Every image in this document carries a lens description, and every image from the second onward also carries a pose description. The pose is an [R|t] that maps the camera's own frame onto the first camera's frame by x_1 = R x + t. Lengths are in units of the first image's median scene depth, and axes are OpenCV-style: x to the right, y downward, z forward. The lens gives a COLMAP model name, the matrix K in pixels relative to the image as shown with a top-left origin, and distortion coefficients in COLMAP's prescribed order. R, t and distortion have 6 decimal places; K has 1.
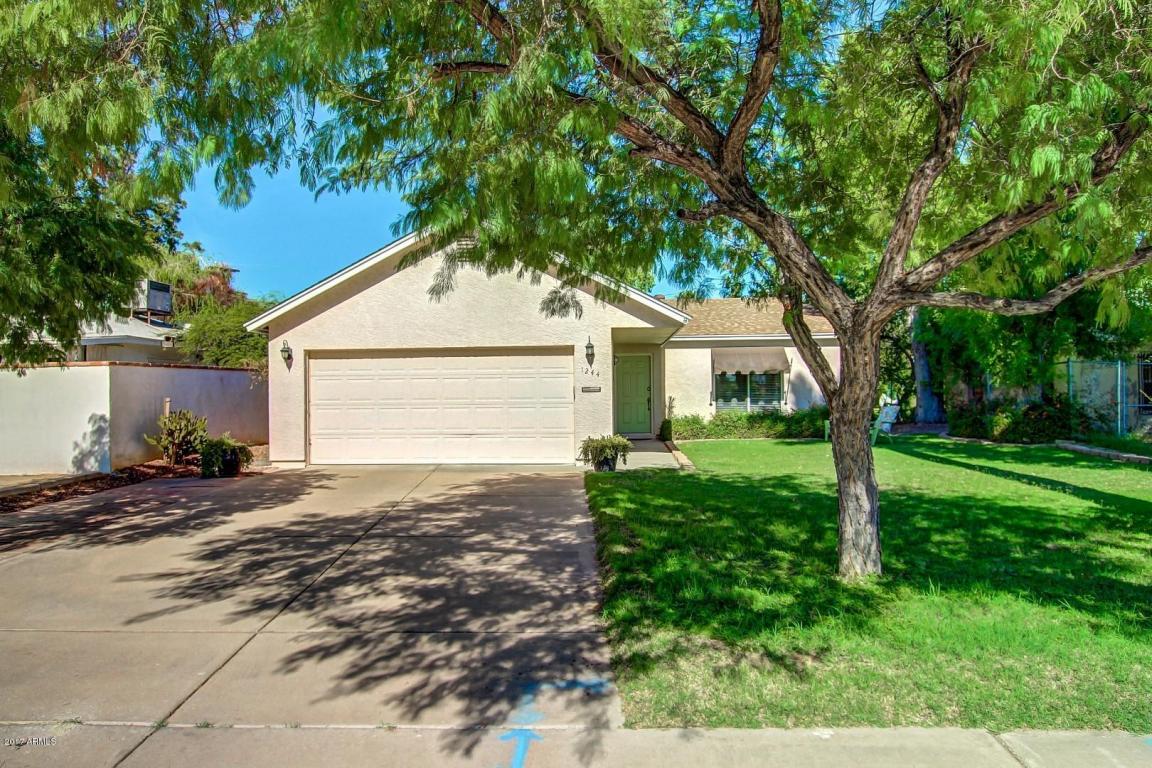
lens RADIAL K [[759.9, 0, 576.9], [0, 759.9, 386.0], [0, 0, 1]] dist [-0.005380, -0.000406]
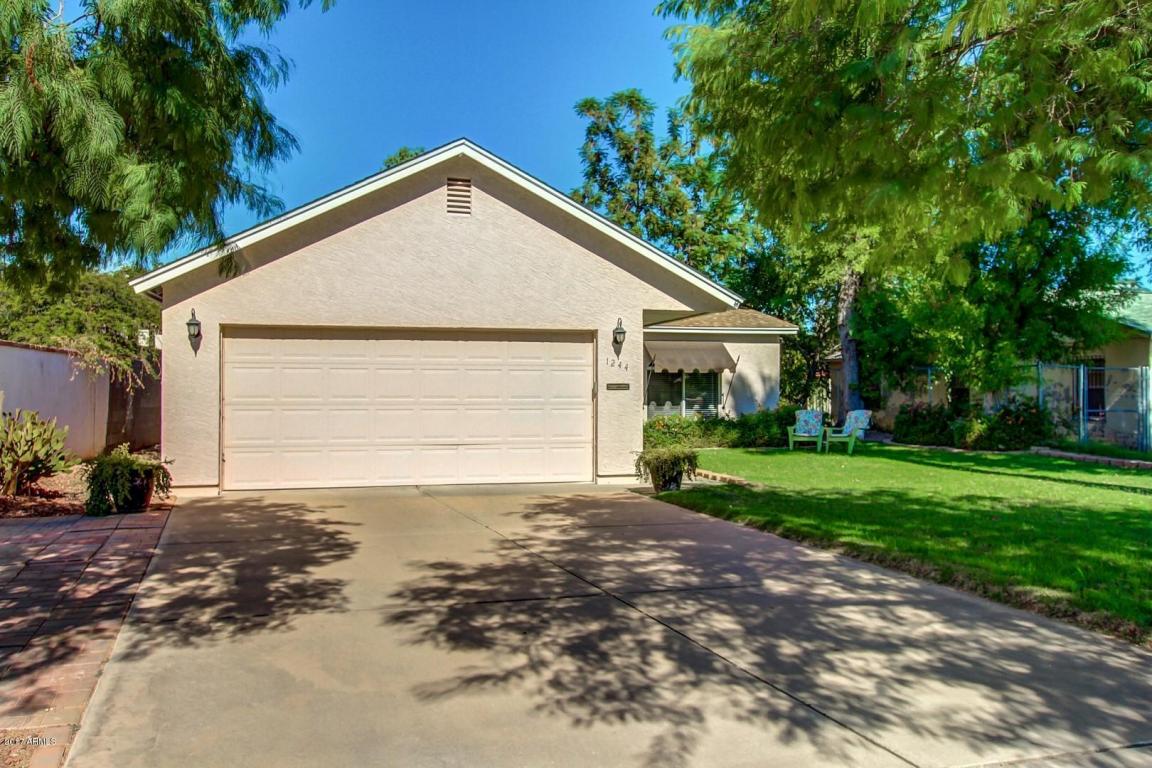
lens RADIAL K [[882.6, 0, 574.7], [0, 882.6, 384.3], [0, 0, 1]] dist [0.000191, 0.002790]
pose [[0.952121, 0.013495, 0.305423, -0.296200], [-0.011590, 0.999900, -0.008049, 0.009865], [-0.305501, 0.004124, 0.952183, 0.138743]]
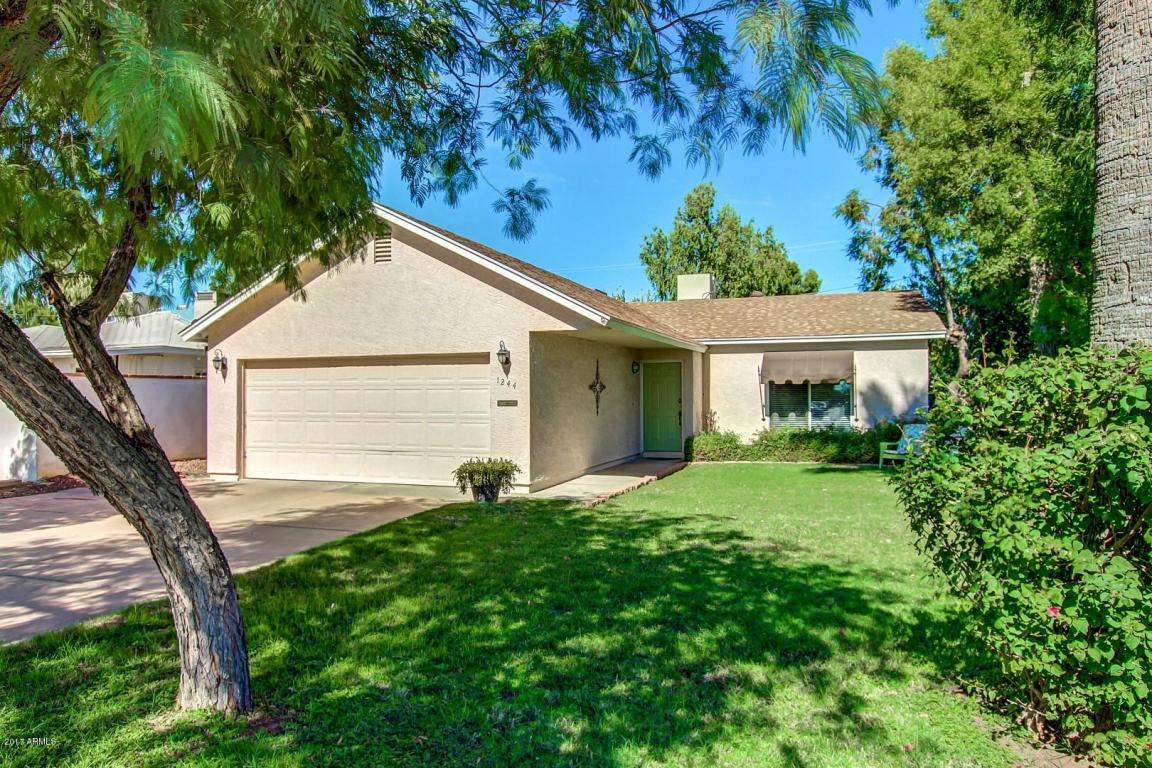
lens RADIAL K [[773.1, 0, 576.2], [0, 773.1, 380.7], [0, 0, 1]] dist [-0.004376, -0.000942]
pose [[0.959427, 0.000758, -0.281956, 0.333708], [-0.004964, 0.999887, -0.014203, -0.008445], [0.281913, 0.015027, 0.959322, 0.175864]]
